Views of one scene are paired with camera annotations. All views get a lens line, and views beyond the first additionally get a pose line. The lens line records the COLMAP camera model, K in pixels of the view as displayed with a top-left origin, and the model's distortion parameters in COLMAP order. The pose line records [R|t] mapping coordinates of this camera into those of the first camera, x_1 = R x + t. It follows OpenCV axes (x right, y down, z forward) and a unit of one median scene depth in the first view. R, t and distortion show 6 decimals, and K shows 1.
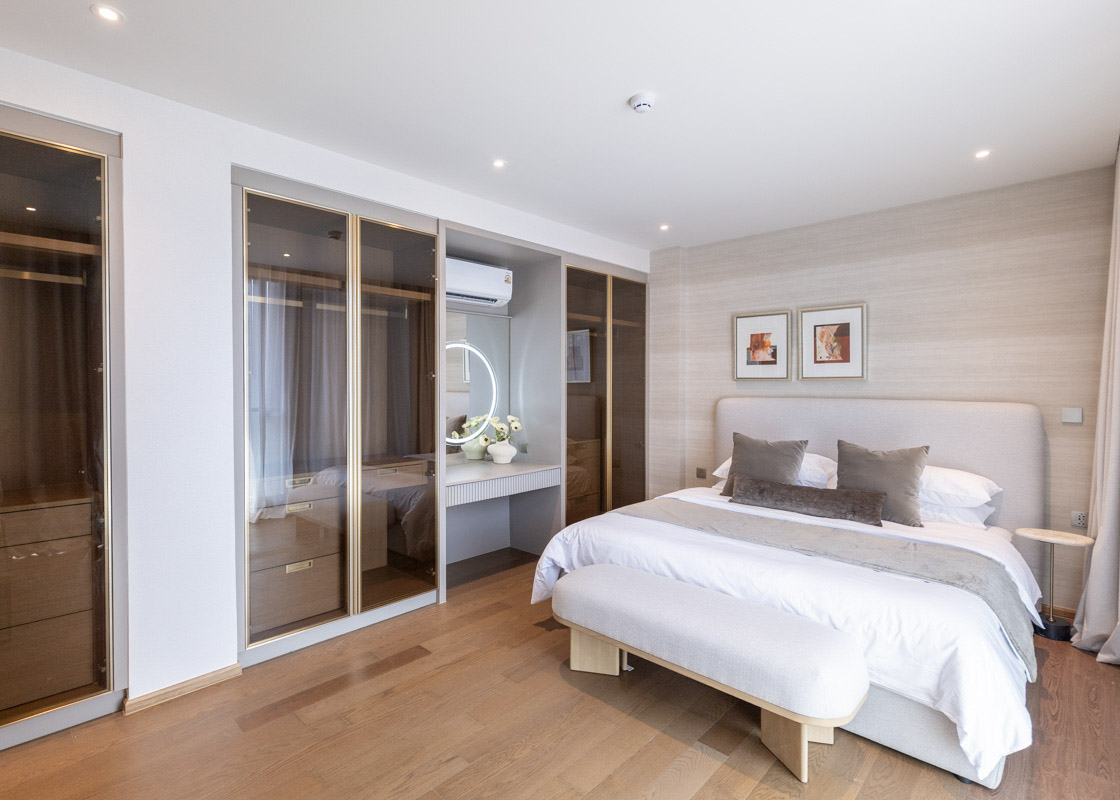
lens RADIAL K [[527.3, 0, 497.4], [0, 527.3, 395.7], [0, 0, 1]] dist [-0.001408, -0.000491]
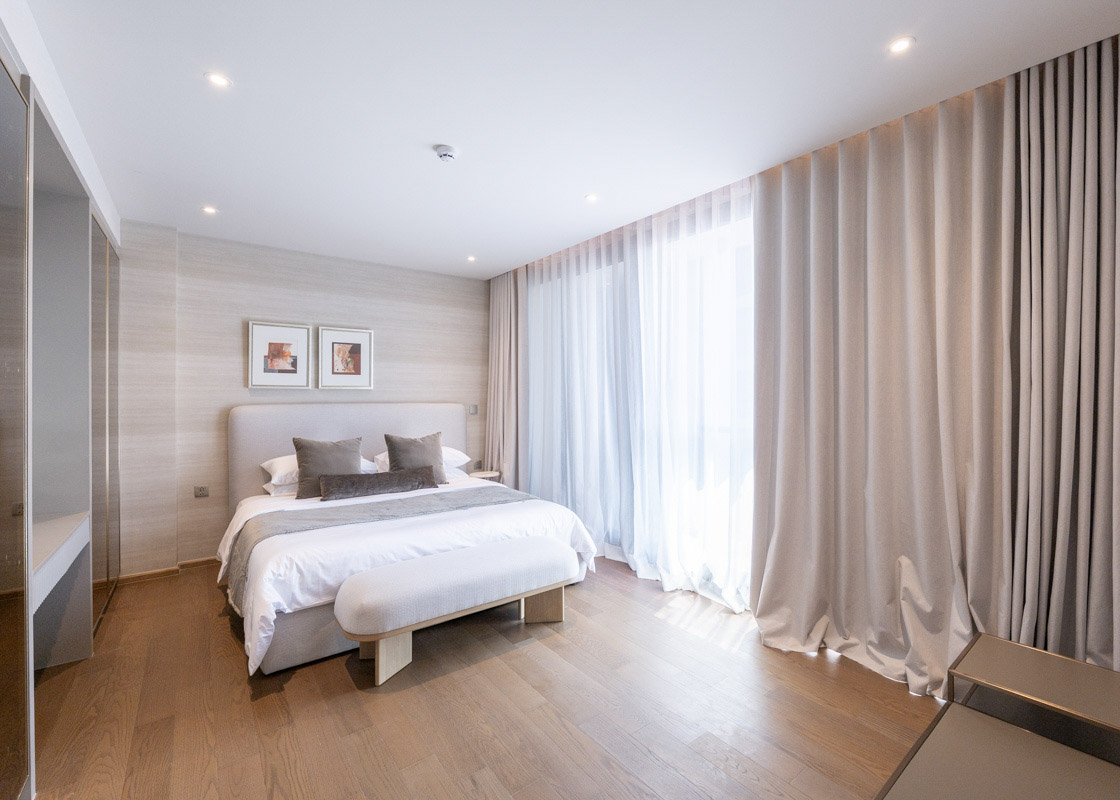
lens RADIAL K [[500.2, 0, 580.1], [0, 500.2, 393.8], [0, 0, 1]] dist [-0.003023, -0.000329]
pose [[0.103187, 0.002650, 0.994658, -0.474418], [0.019730, 0.999794, -0.004710, -0.001137], [-0.994466, 0.020111, 0.103113, 0.343608]]
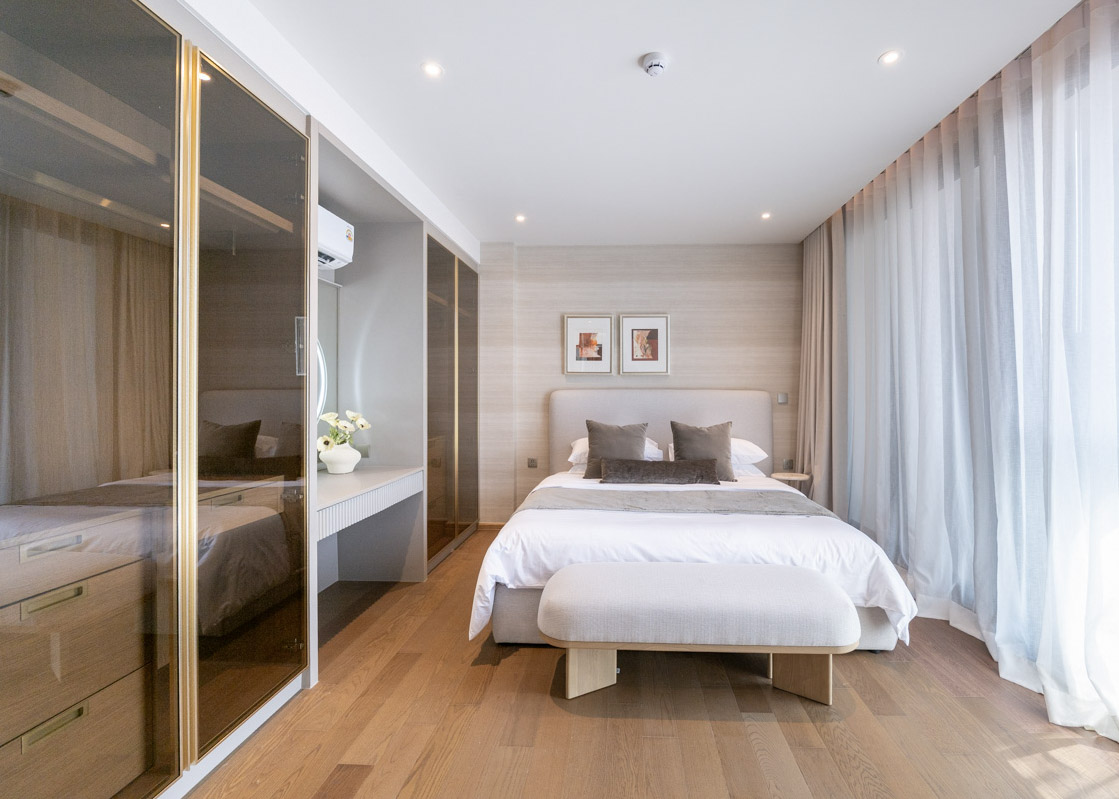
lens RADIAL K [[487.6, 0, 596.6], [0, 487.6, 391.5], [0, 0, 1]] dist [-0.010705, -0.000248]
pose [[0.721922, 0.004443, 0.691961, -0.237484], [0.009139, 0.999831, -0.015955, 0.027411], [-0.691915, 0.017842, 0.721759, 0.260771]]
